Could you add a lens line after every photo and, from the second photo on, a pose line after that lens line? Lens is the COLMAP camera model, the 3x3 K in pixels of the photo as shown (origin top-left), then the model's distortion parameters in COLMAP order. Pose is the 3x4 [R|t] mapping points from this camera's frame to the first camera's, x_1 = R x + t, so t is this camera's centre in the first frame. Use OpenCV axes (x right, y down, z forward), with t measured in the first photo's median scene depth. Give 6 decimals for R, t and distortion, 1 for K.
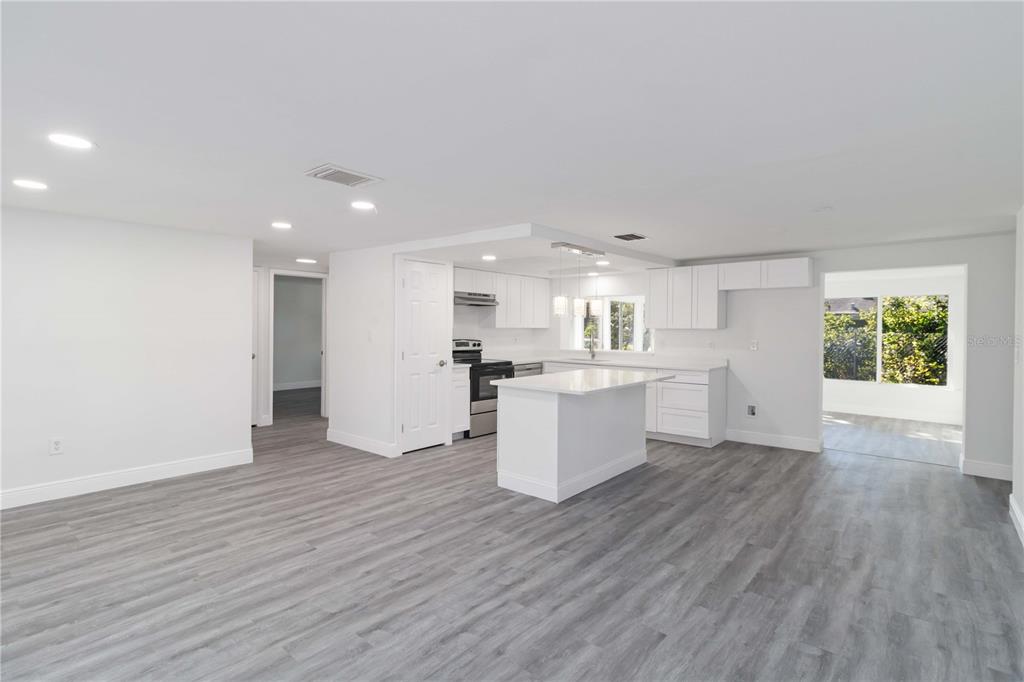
lens RADIAL K [[488.2, 0, 506.6], [0, 488.2, 334.1], [0, 0, 1]] dist [0.000923, 0.000831]
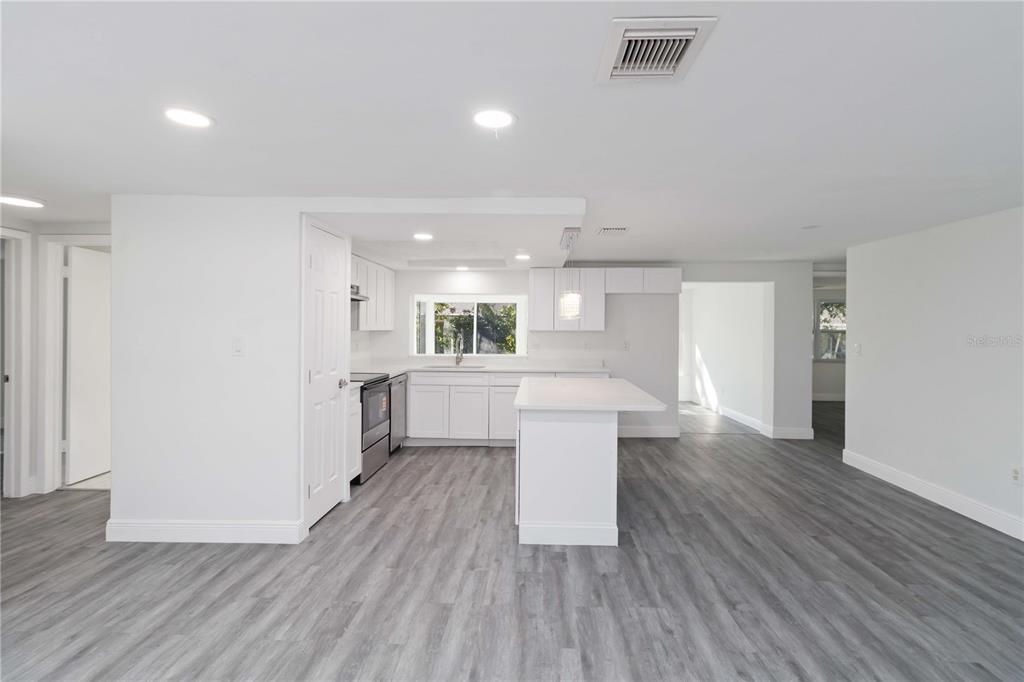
lens RADIAL K [[488.2, 0, 508.6], [0, 488.2, 340.1], [0, 0, 1]] dist [0.000923, 0.000831]
pose [[0.785601, -0.018283, 0.618463, -0.611352], [0.009490, 0.999802, 0.017502, -0.018607], [-0.618661, -0.007881, 0.785619, 0.530434]]
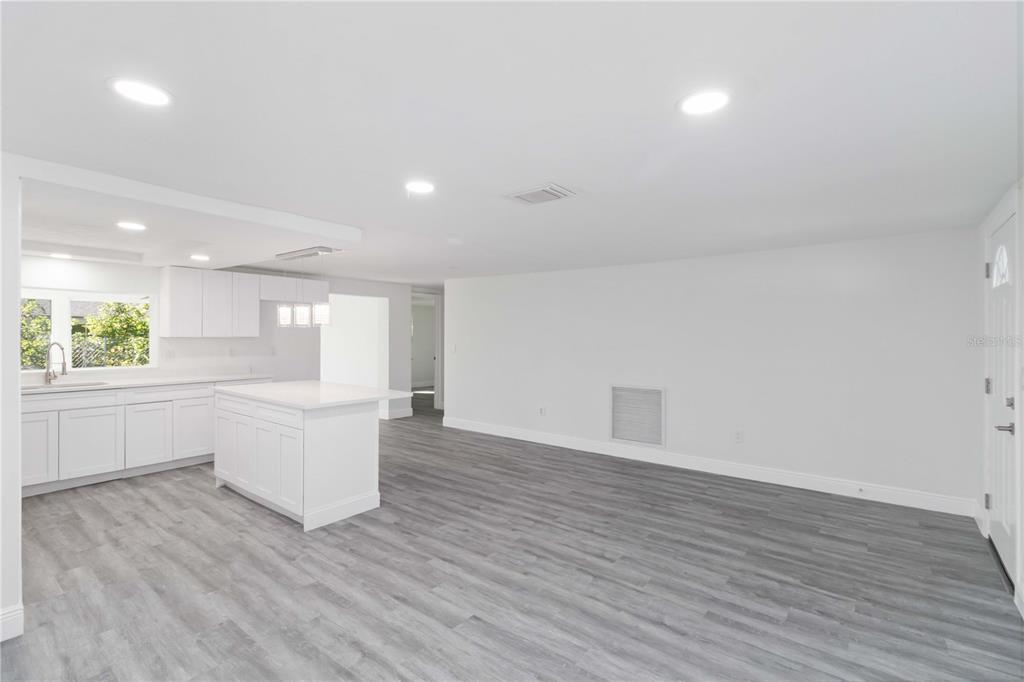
lens RADIAL K [[488.2, 0, 512.6], [0, 488.2, 343.1], [0, 0, 1]] dist [0.000923, 0.000831]
pose [[-0.054282, -0.023624, 0.998246, -1.060676], [0.010900, 0.999647, 0.024250, -0.027578], [-0.998466, 0.012197, -0.054005, 0.866629]]
